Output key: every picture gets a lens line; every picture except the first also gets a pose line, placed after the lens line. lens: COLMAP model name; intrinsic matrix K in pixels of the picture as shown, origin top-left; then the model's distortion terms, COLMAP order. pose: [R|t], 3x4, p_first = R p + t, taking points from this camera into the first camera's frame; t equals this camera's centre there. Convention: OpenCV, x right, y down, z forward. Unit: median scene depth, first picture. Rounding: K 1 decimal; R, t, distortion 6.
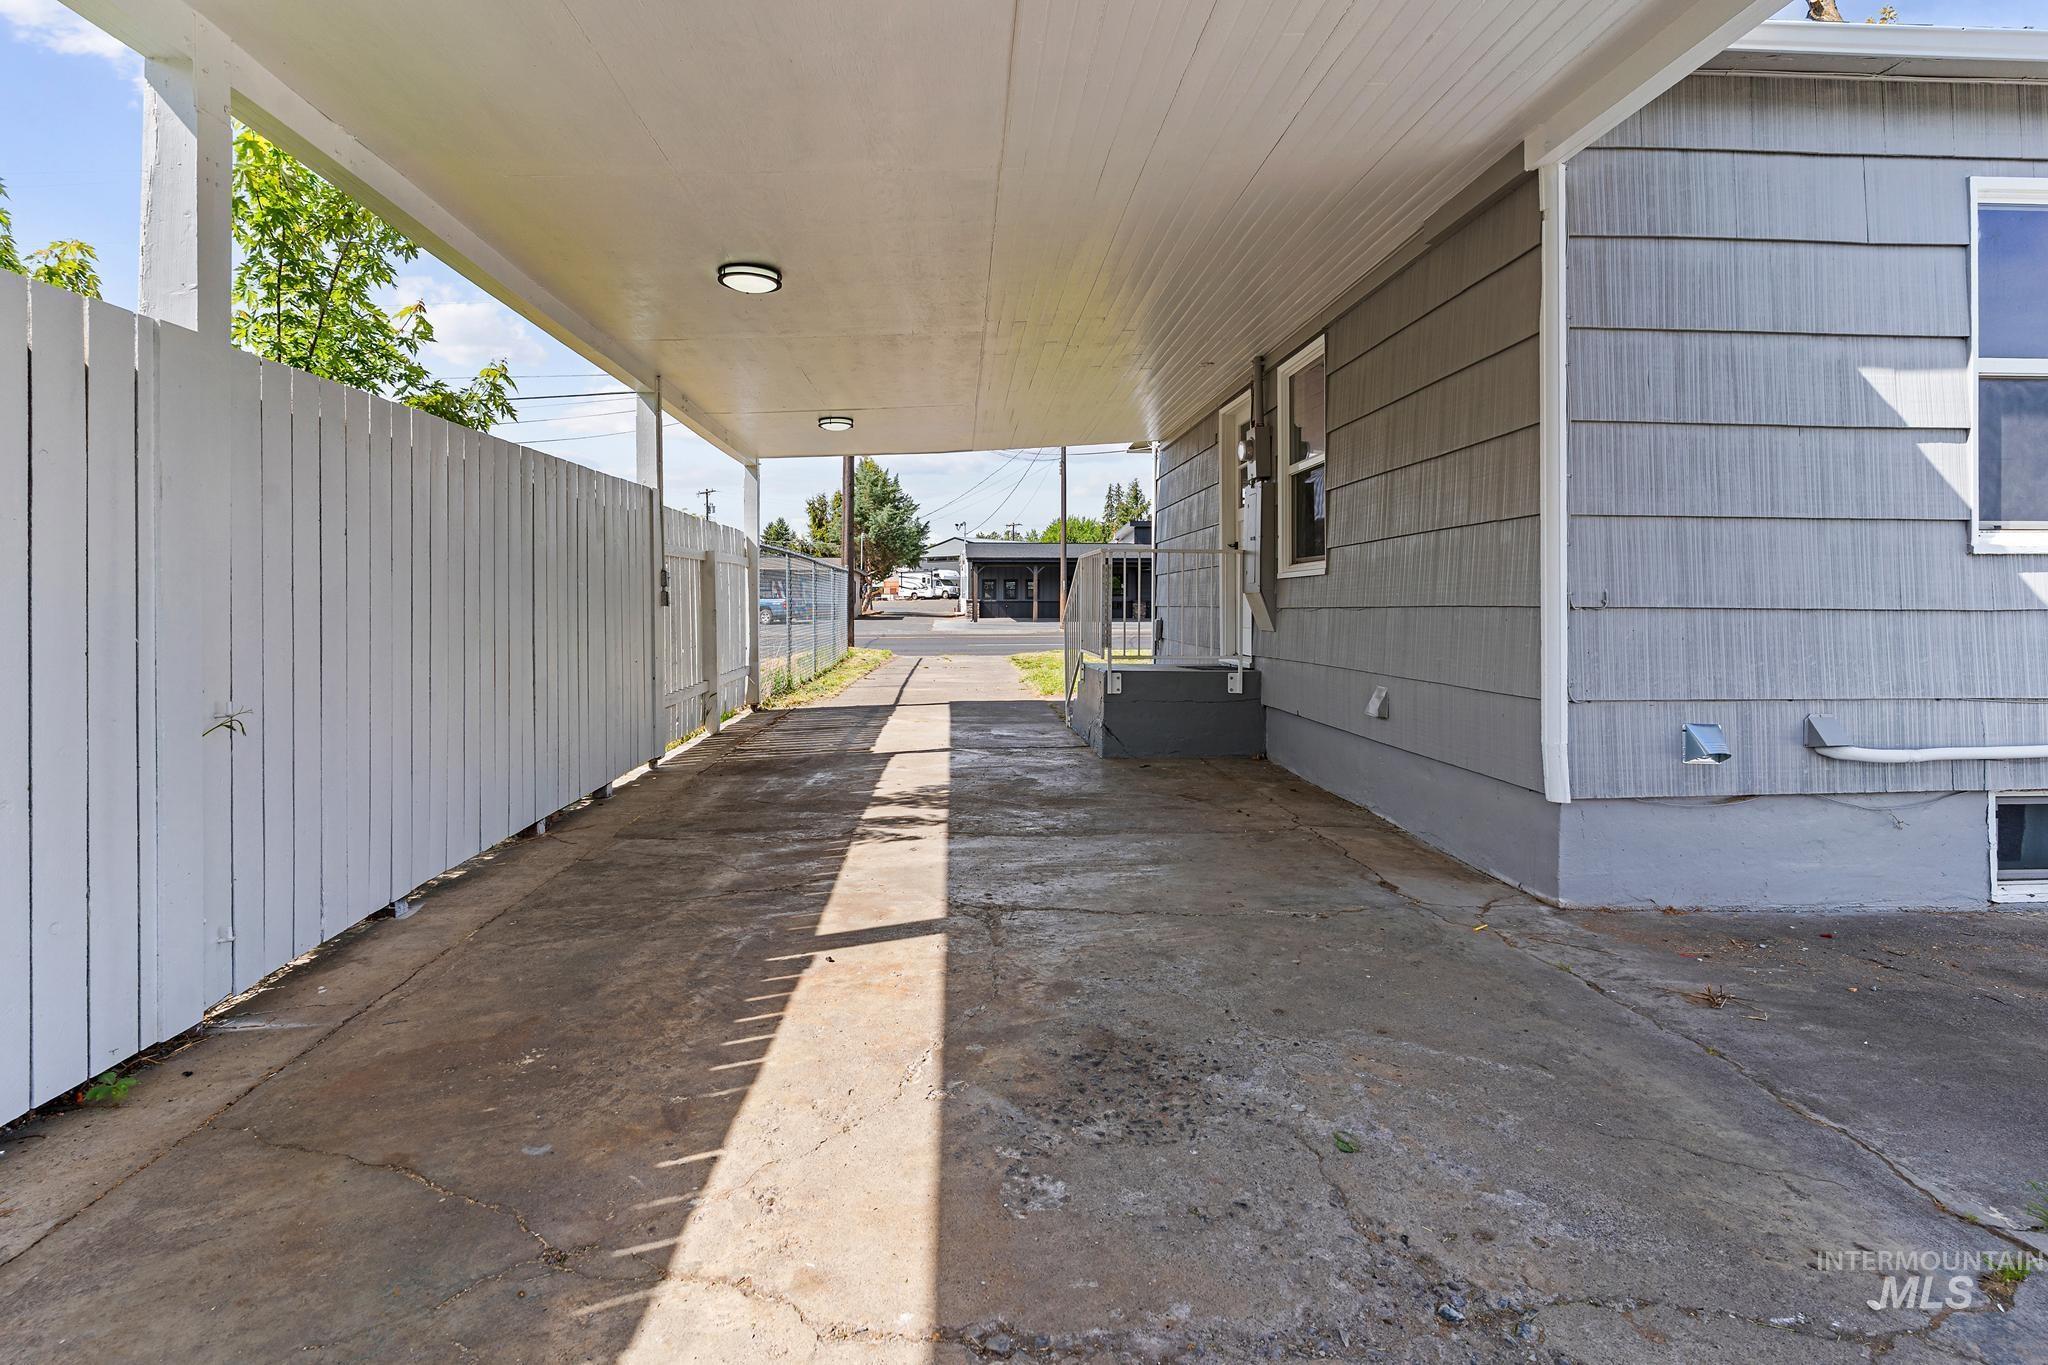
lens RADIAL K [[1005.3, 0, 1023.9], [0, 1005.3, 604.3], [0, 0, 1]] dist [0.002740, 0.000999]
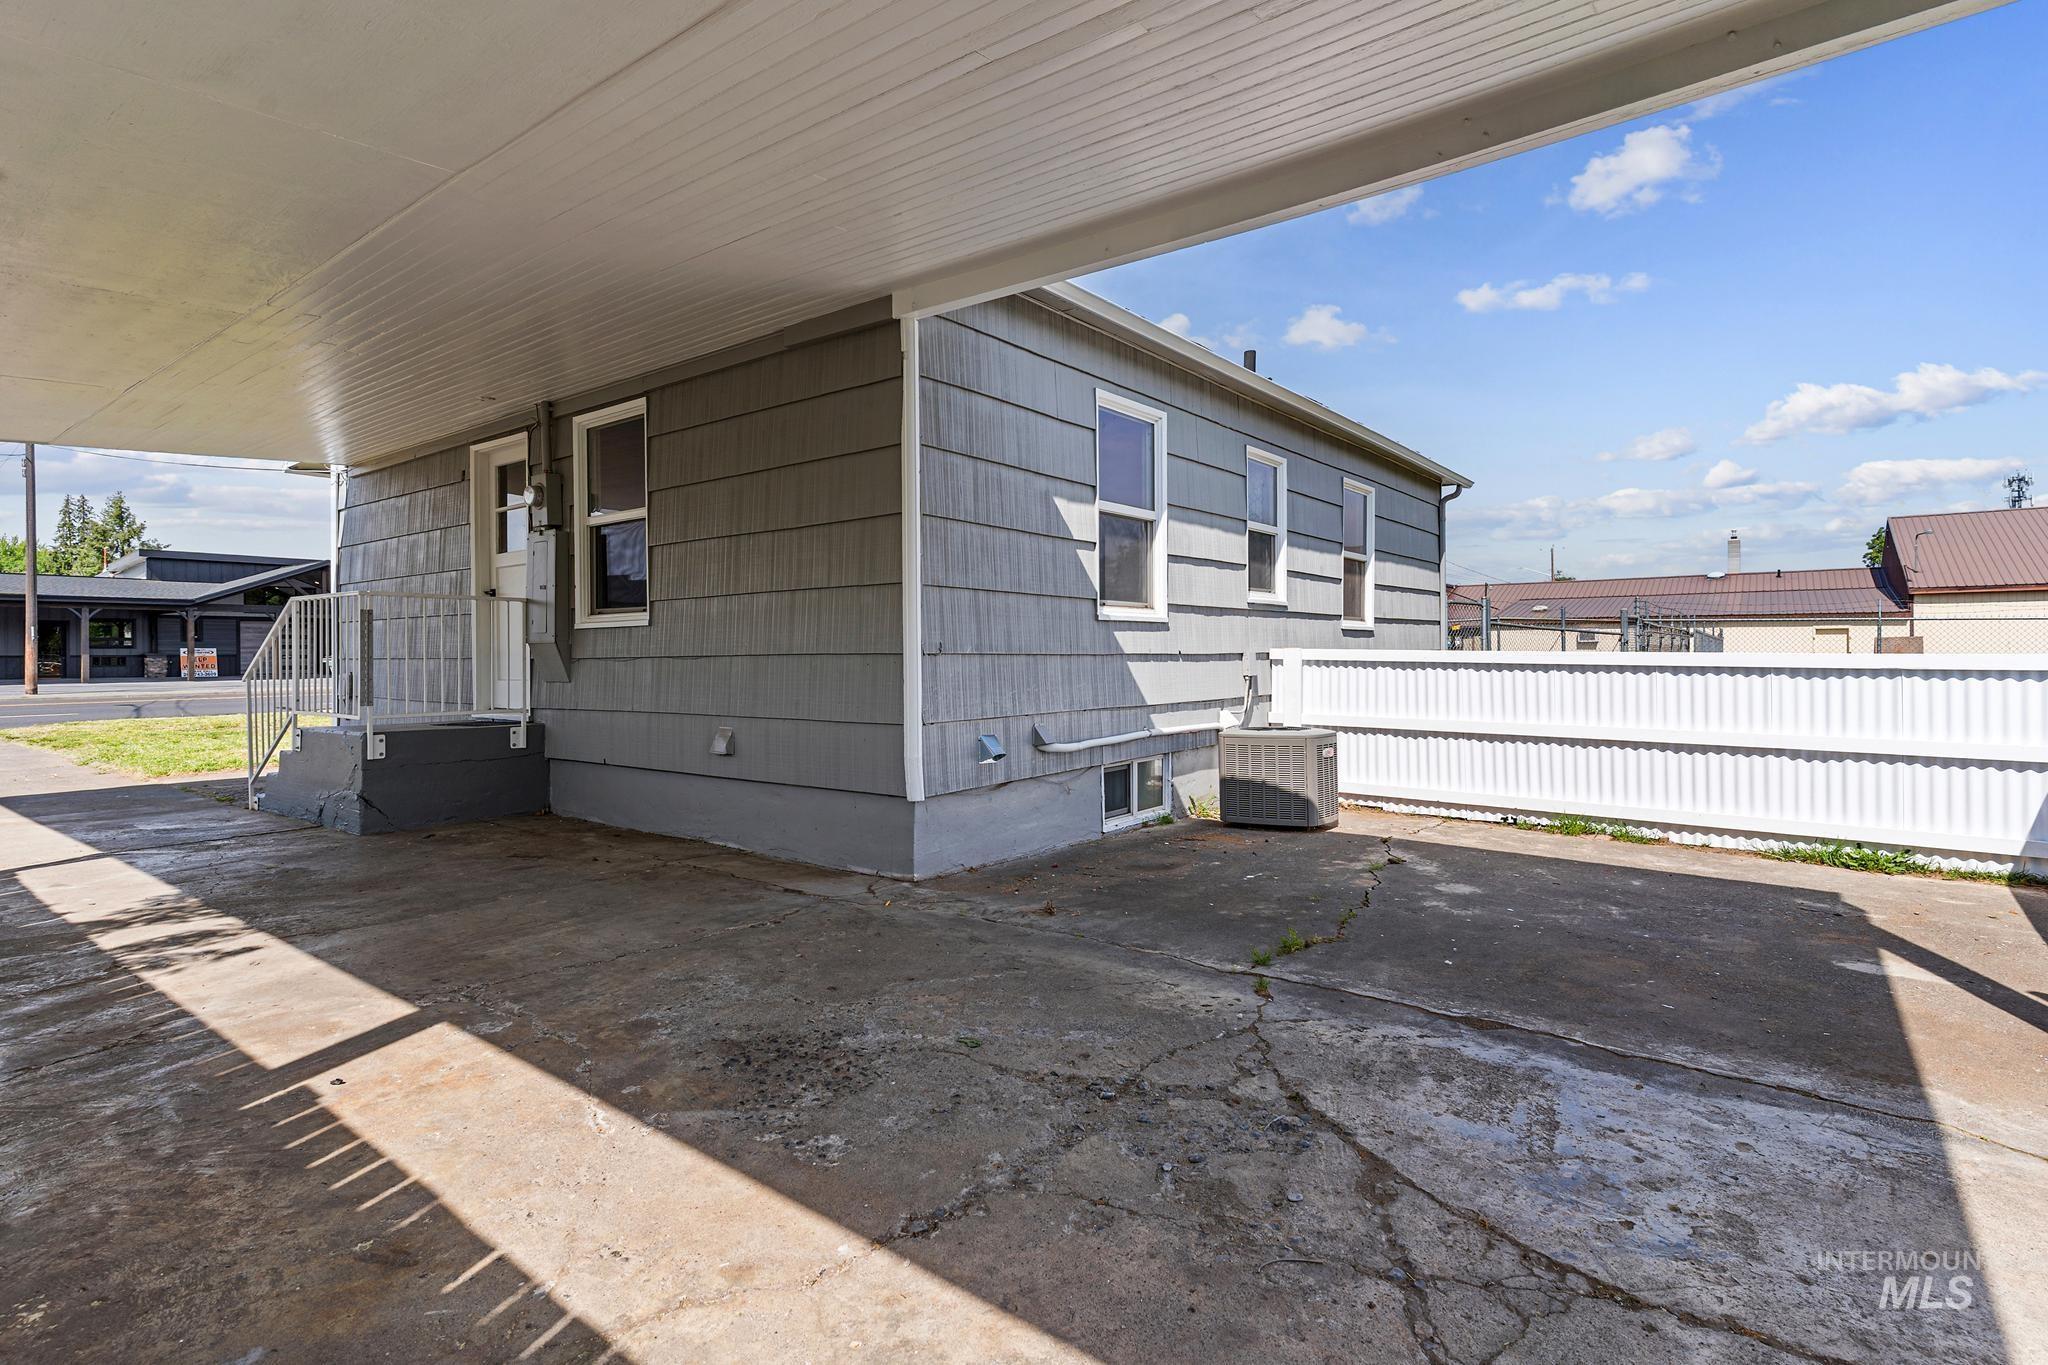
lens RADIAL K [[1007.3, 0, 1015.5], [0, 1007.3, 650.4], [0, 0, 1]] dist [0.000718, 0.000515]
pose [[0.663417, -0.003436, 0.748242, -0.375295], [0.007778, 0.999967, -0.002304, 0.002729], [-0.748209, 0.007348, 0.663422, 0.022426]]
